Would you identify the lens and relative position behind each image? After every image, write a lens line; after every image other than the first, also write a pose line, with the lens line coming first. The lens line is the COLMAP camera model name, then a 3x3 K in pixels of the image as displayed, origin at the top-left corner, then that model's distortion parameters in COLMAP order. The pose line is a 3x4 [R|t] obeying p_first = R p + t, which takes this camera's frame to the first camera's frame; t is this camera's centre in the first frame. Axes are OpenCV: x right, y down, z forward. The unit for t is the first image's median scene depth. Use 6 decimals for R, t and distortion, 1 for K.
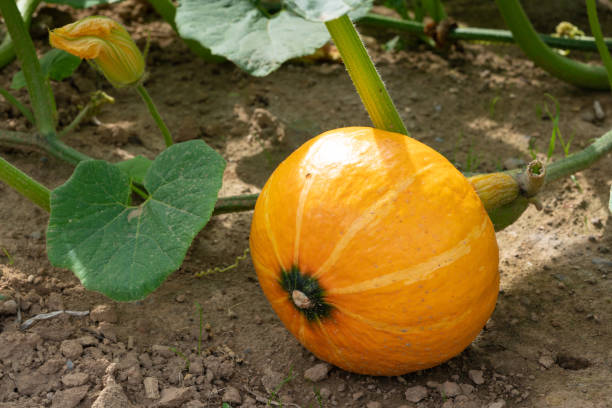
lens RADIAL K [[1786.4, 0, 306.0], [0, 1786.4, 204.0], [0, 0, 1]] dist [0.127733, -0.091387]
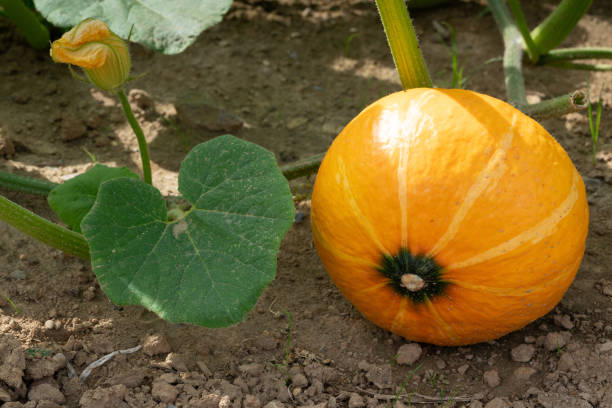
lens RADIAL K [[1786.4, 0, 306.0], [0, 1786.4, 204.0], [0, 0, 1]] dist [0.127733, -0.091387]
pose [[0.921683, -0.198952, 0.333044, -0.354823], [0.183057, 0.979940, 0.078791, -0.070095], [-0.342039, -0.011654, 0.939613, 0.141927]]
